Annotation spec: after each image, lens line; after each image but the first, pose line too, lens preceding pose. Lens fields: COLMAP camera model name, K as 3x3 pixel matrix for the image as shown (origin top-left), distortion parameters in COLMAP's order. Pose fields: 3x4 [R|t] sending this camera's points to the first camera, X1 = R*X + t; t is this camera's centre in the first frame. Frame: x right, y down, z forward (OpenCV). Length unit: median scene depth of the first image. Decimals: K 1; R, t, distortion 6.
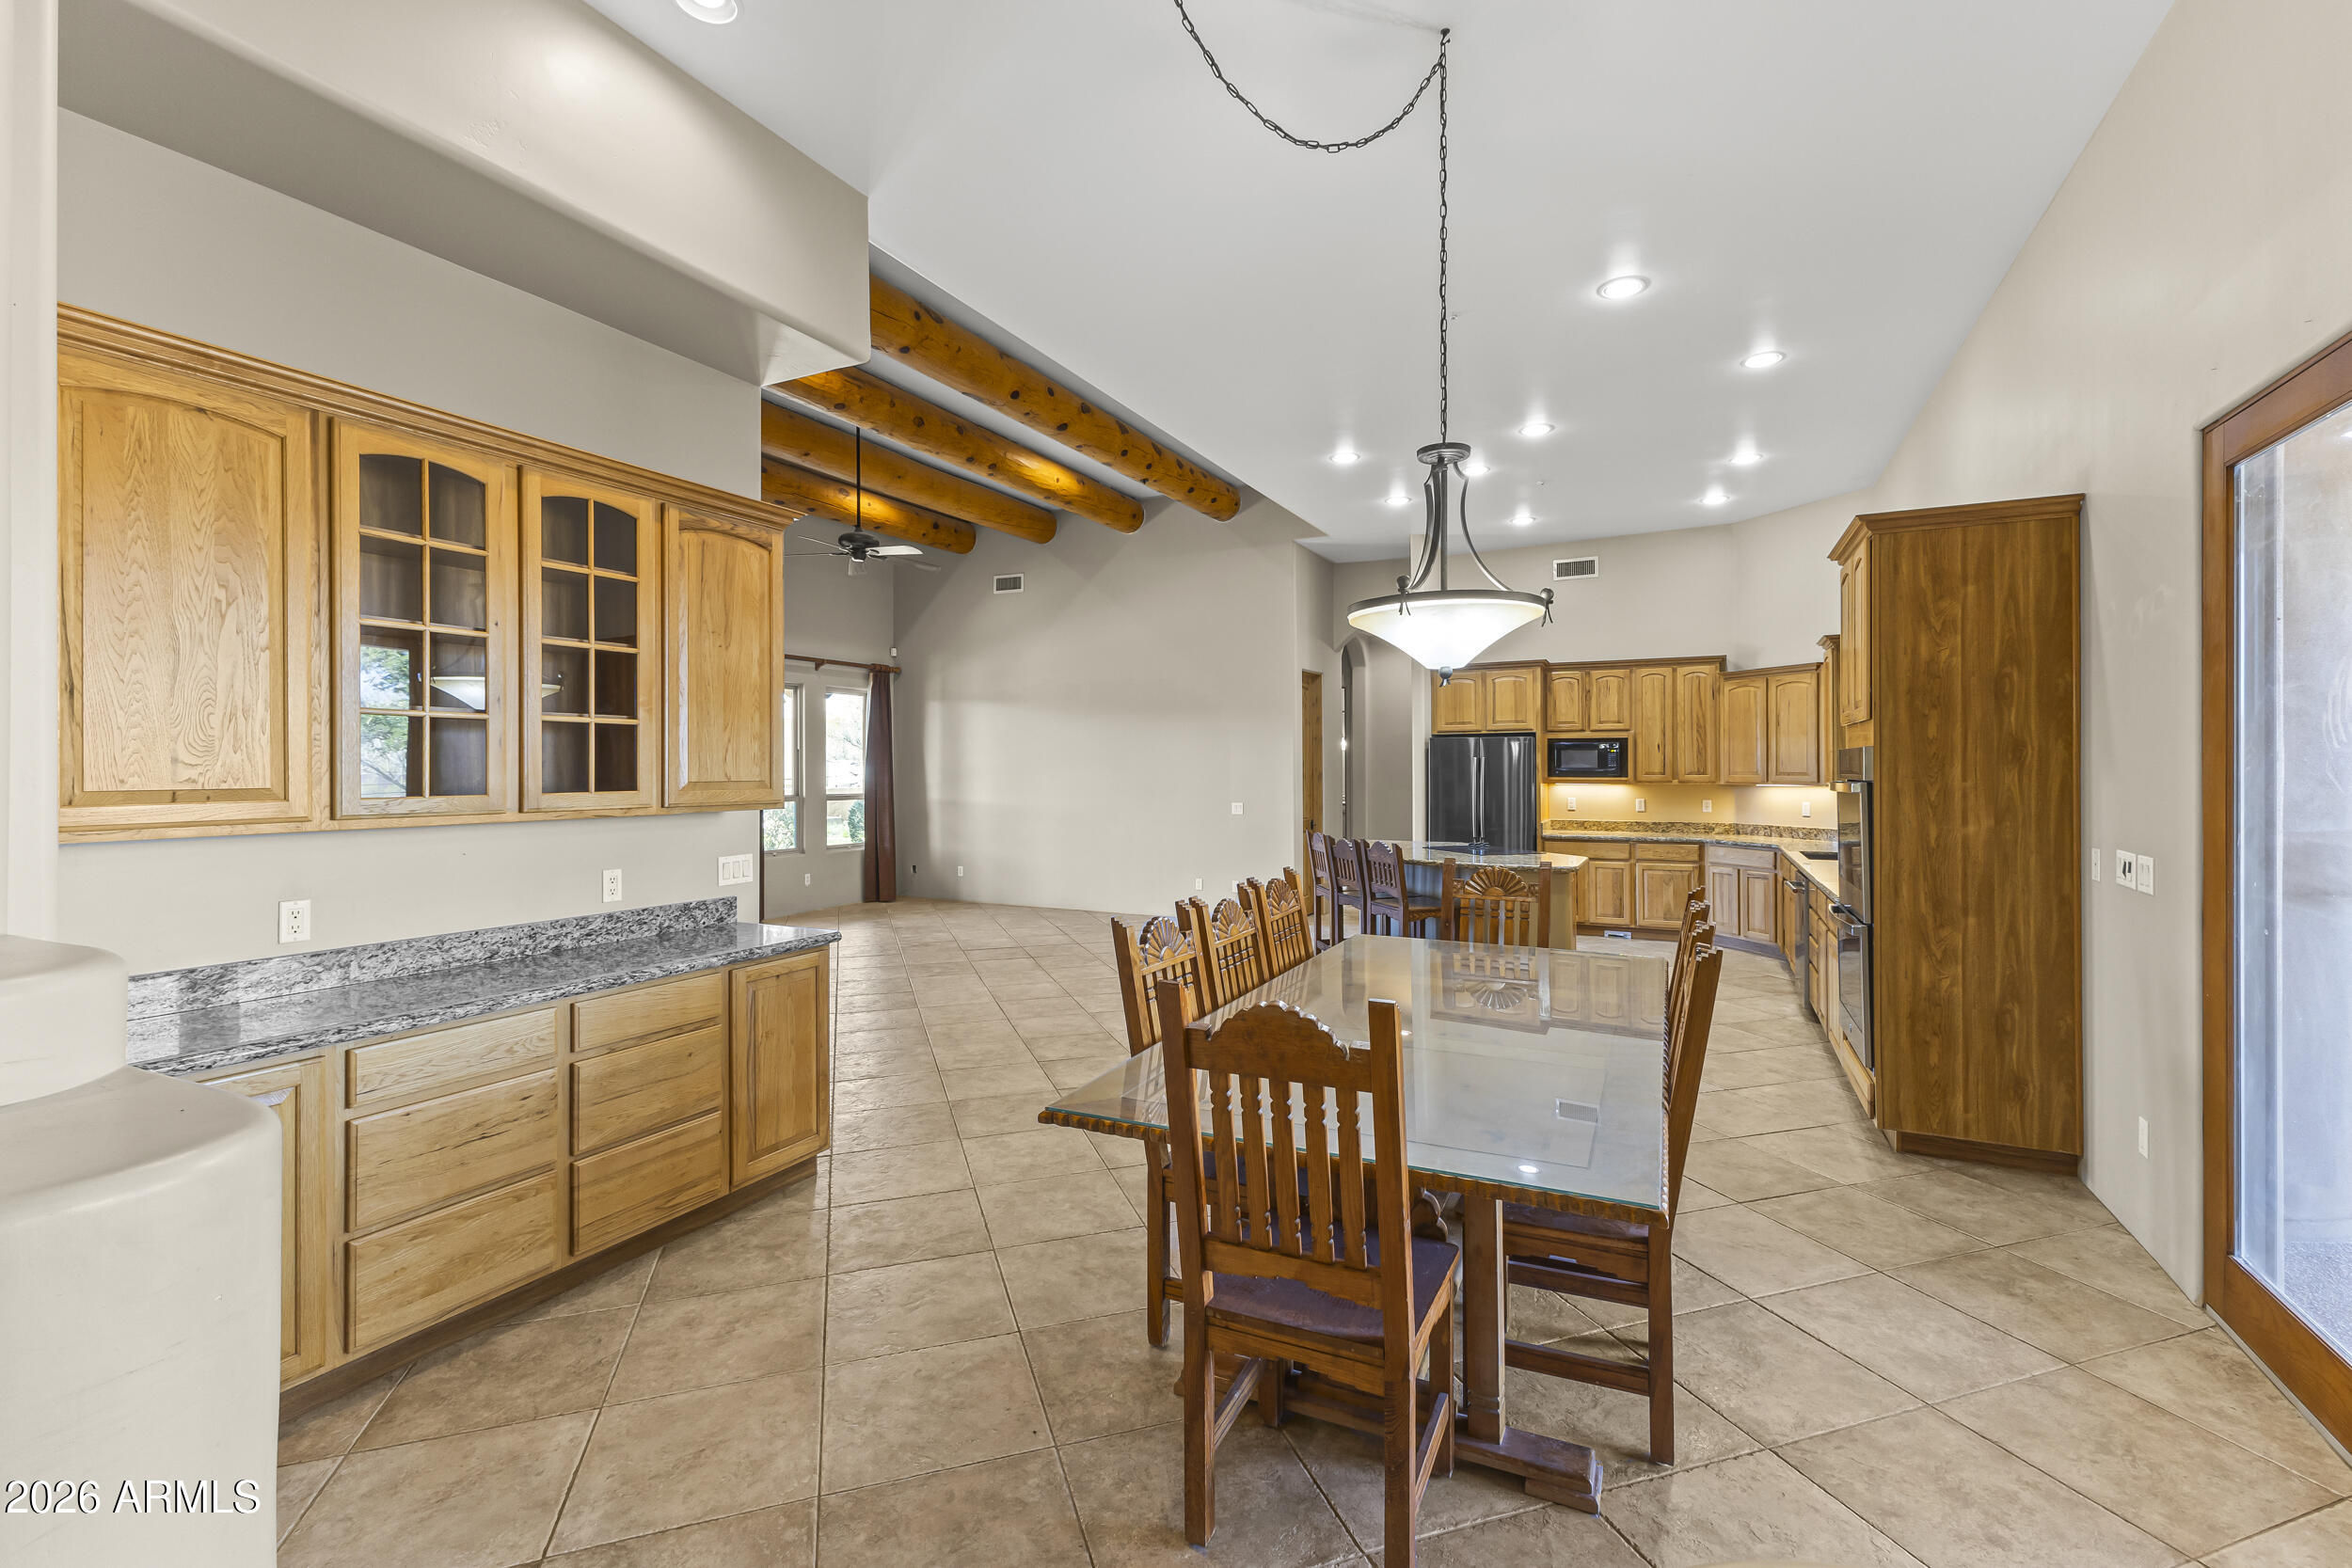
lens RADIAL K [[1019.5, 0, 1181.9], [0, 1019.5, 768.8], [0, 0, 1]] dist [0.009689, -0.001869]
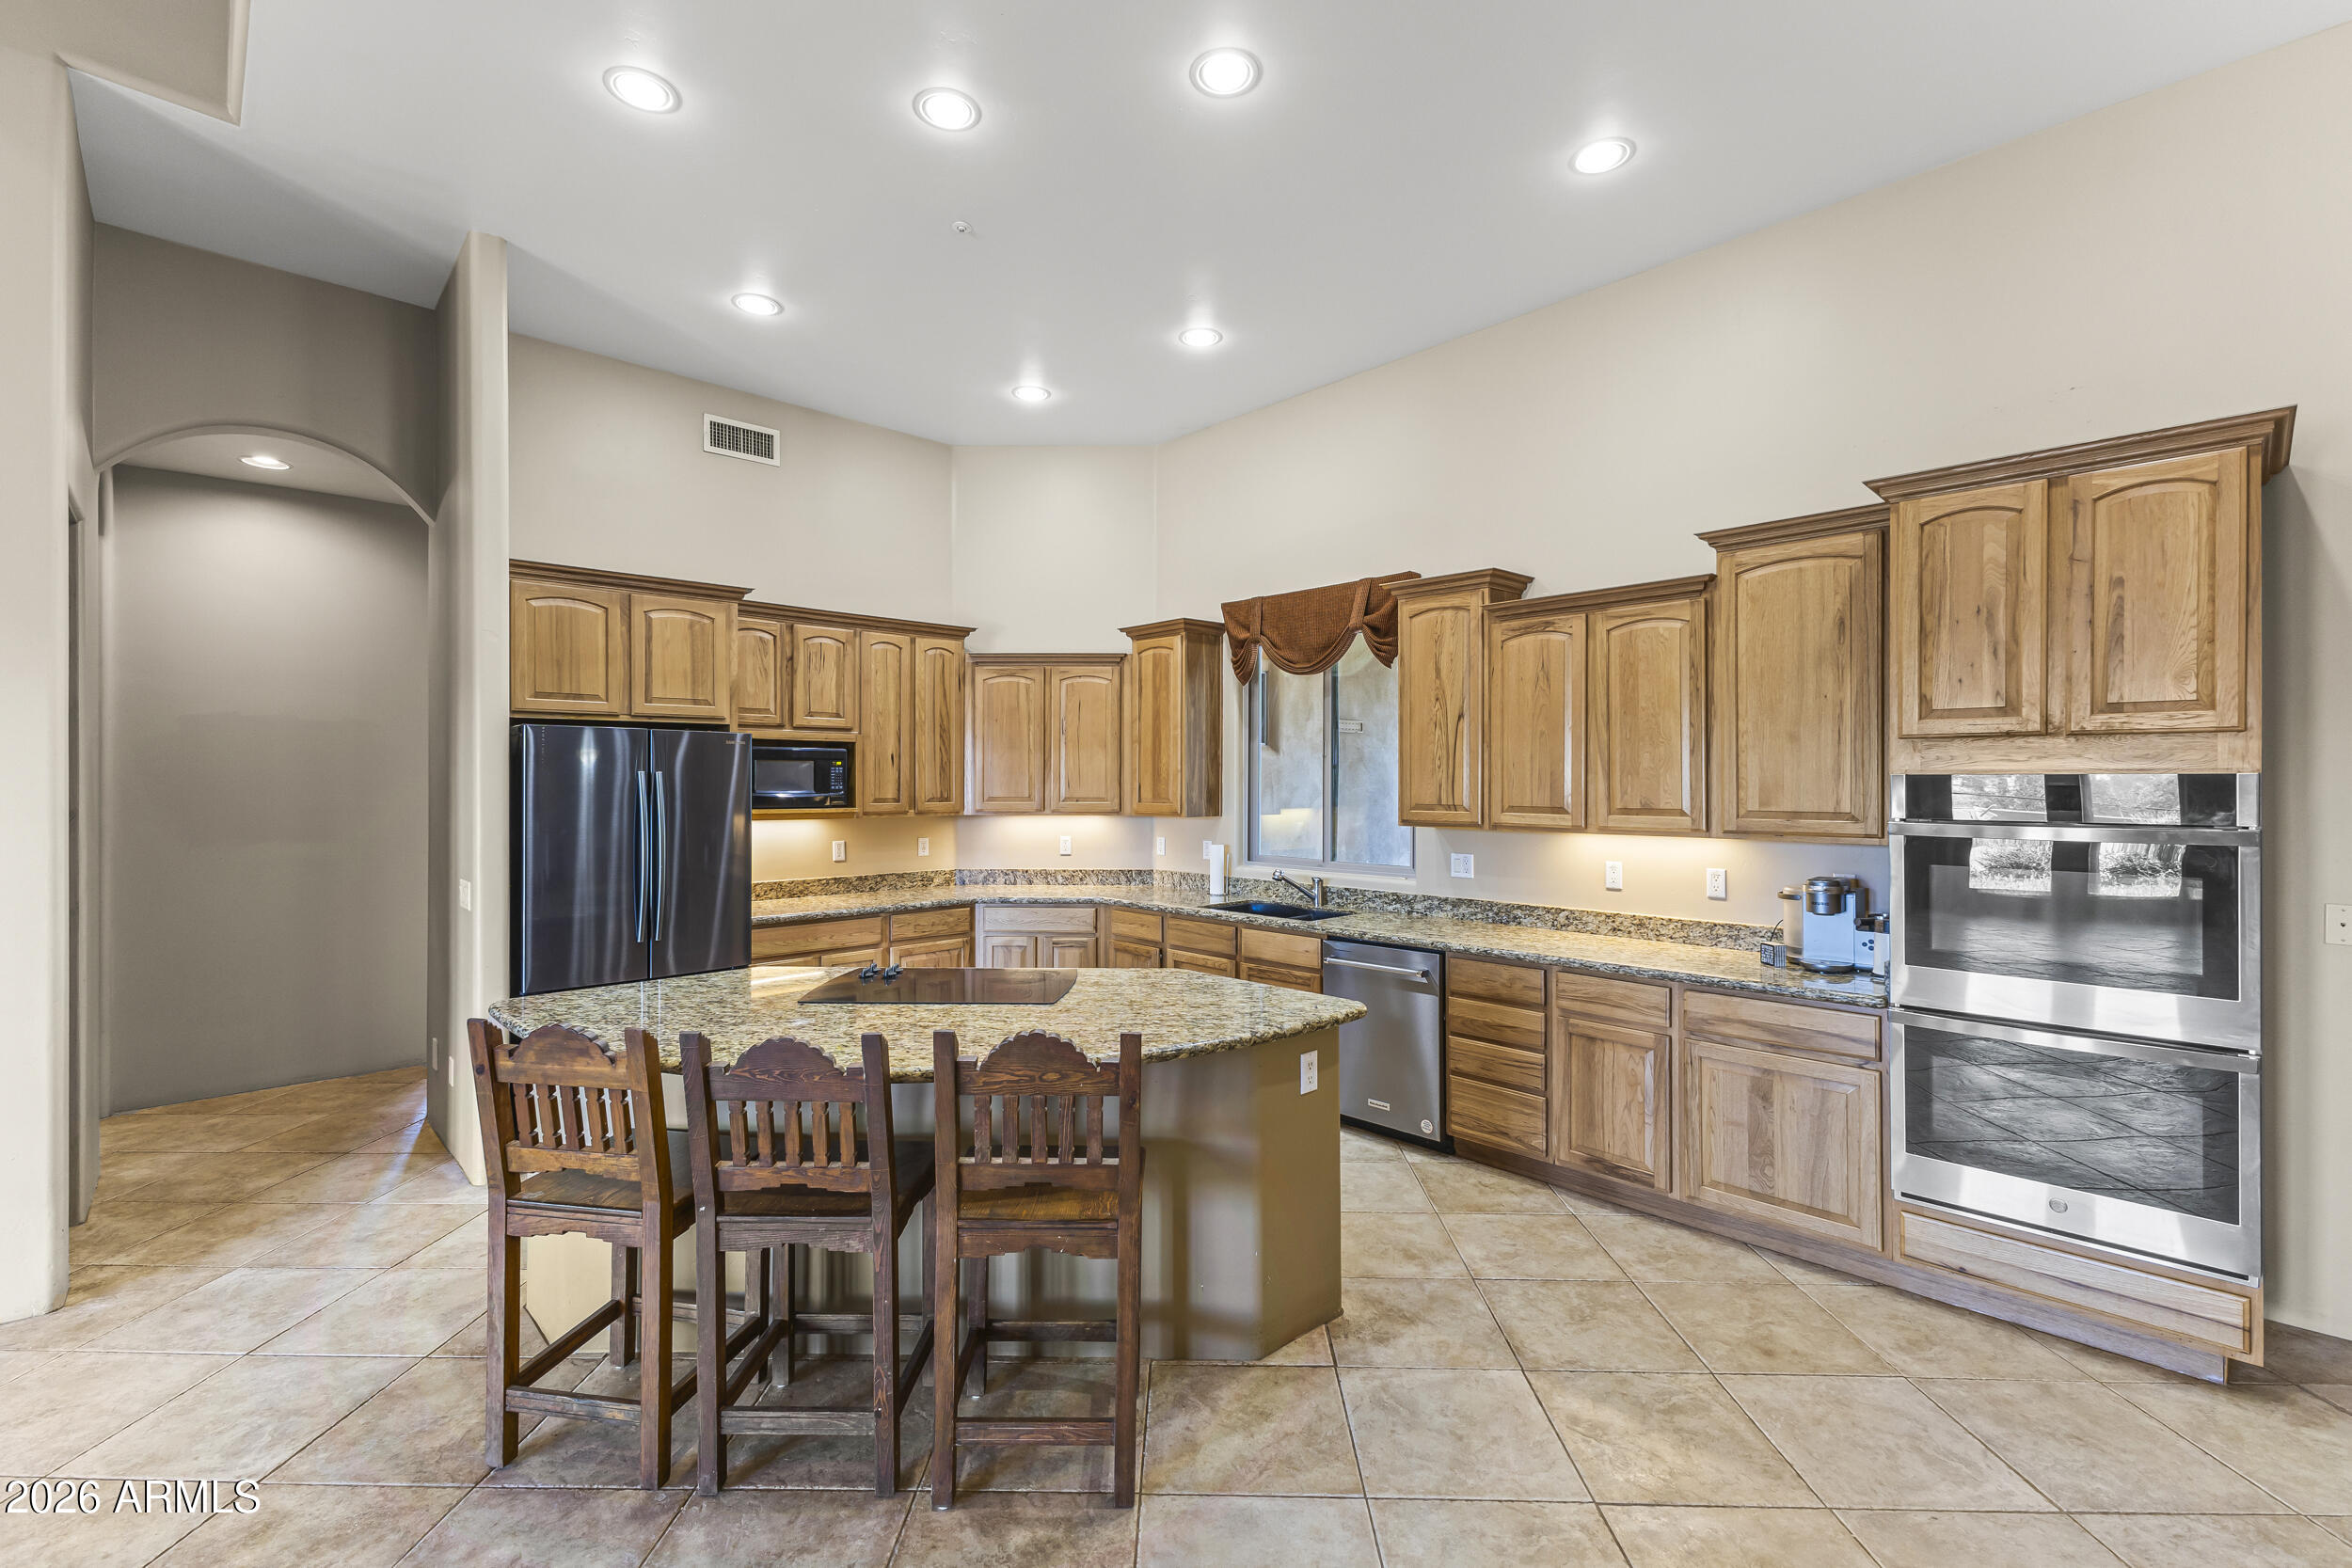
lens RADIAL K [[1019.5, 0, 1181.5], [0, 1019.5, 783.2], [0, 0, 1]] dist [0.009689, -0.001869]
pose [[0.333068, 0.001656, 0.942901, -0.073424], [-0.001978, 0.999997, -0.001058, -0.005837], [-0.942901, -0.001513, 0.333071, 0.630068]]
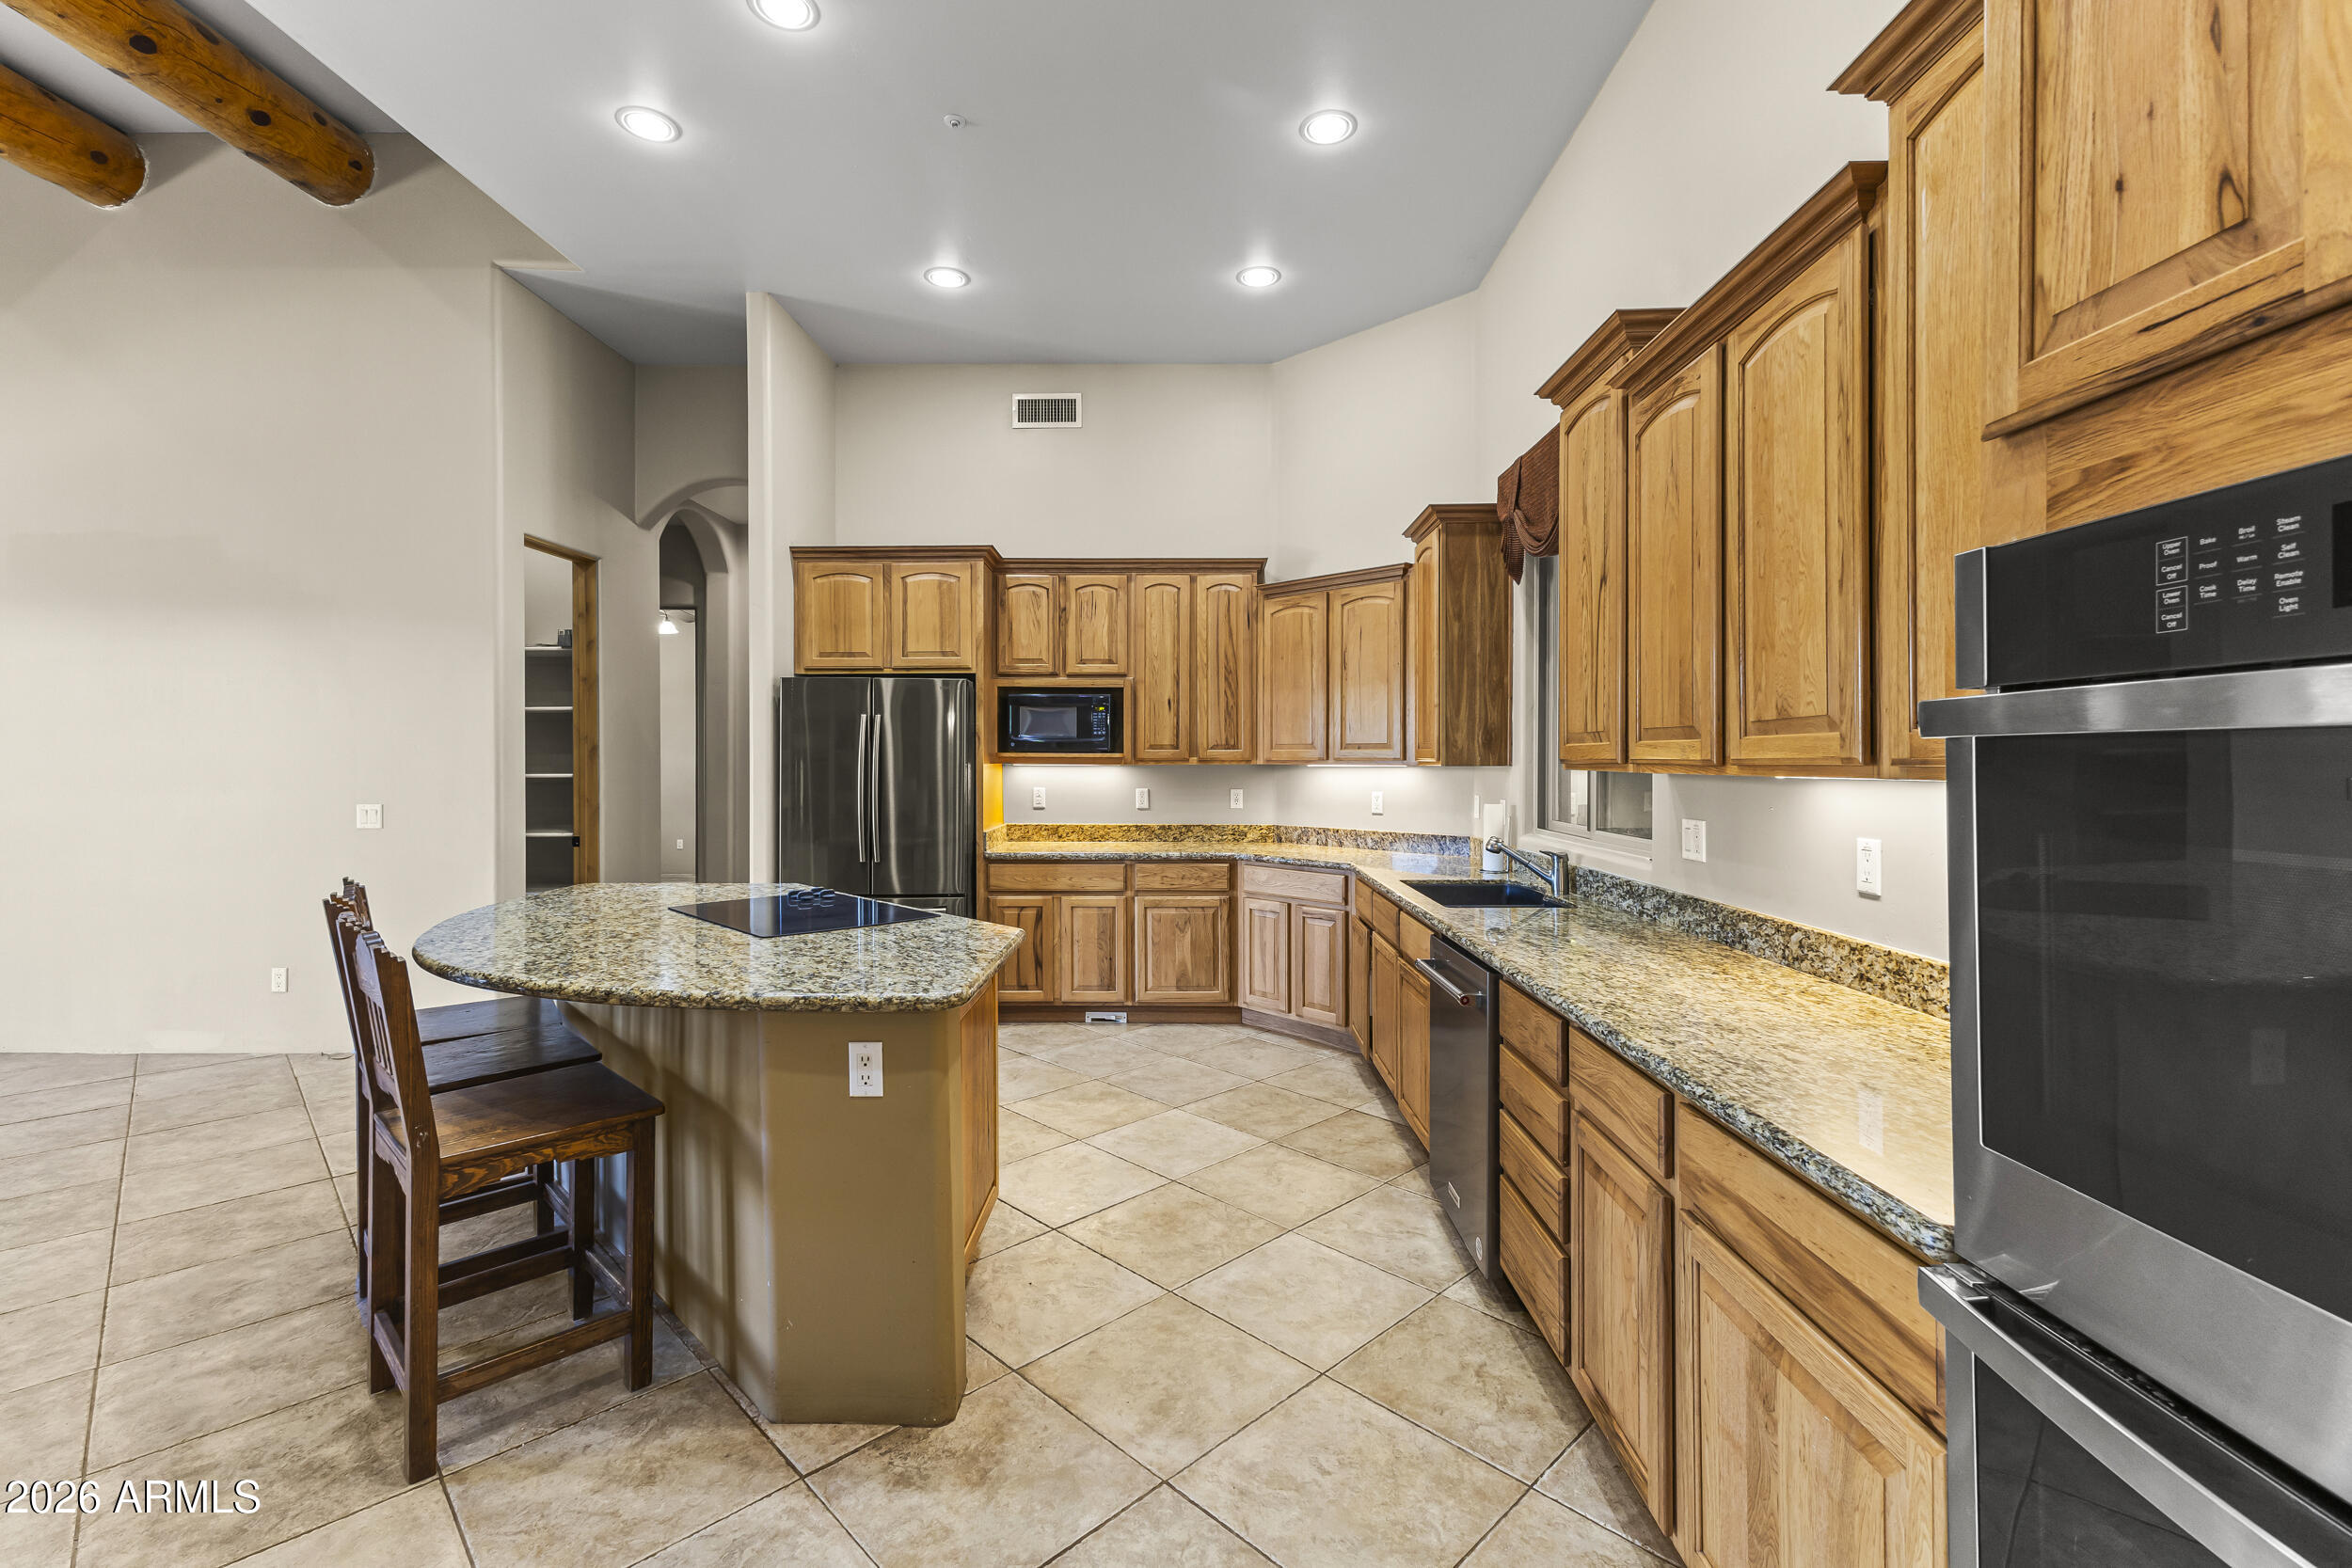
lens RADIAL K [[1019.5, 0, 1176.5], [0, 1019.5, 763.5], [0, 0, 1]] dist [0.009689, -0.001869]
pose [[0.898525, 0.002926, 0.438912, 0.205236], [-0.004240, 0.999989, 0.002014, 0.013520], [-0.438901, -0.003671, 0.898528, 0.455567]]
